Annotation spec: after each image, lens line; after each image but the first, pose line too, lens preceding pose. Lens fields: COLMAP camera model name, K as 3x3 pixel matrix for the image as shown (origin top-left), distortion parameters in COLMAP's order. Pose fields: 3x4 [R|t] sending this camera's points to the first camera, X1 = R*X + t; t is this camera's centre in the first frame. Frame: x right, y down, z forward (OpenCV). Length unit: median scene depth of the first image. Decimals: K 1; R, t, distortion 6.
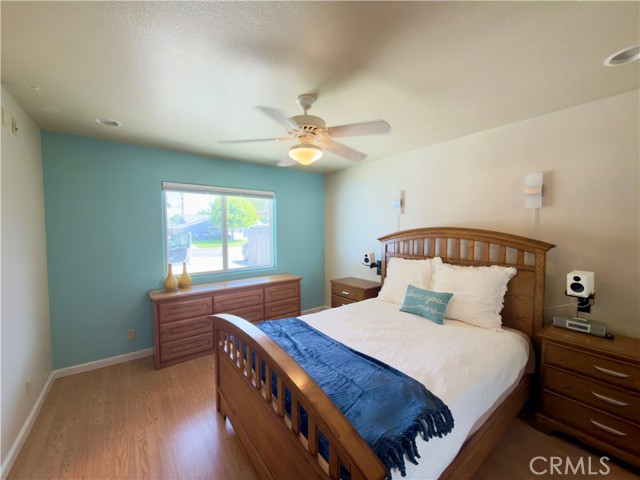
lens RADIAL K [[254.3, 0, 321.9], [0, 254.3, 241.4], [0, 0, 1]] dist [-0.001942, 0.000302]
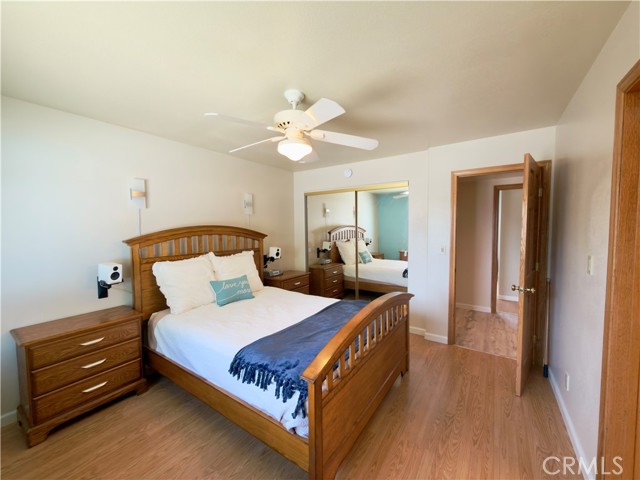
lens RADIAL K [[254.3, 0, 322.1], [0, 254.3, 238.1], [0, 0, 1]] dist [-0.001942, 0.000302]
pose [[-0.301693, -0.048376, 0.952177, -0.813529], [0.044343, 0.996919, 0.064699, -0.054208], [-0.952373, 0.061742, -0.298618, 0.928046]]
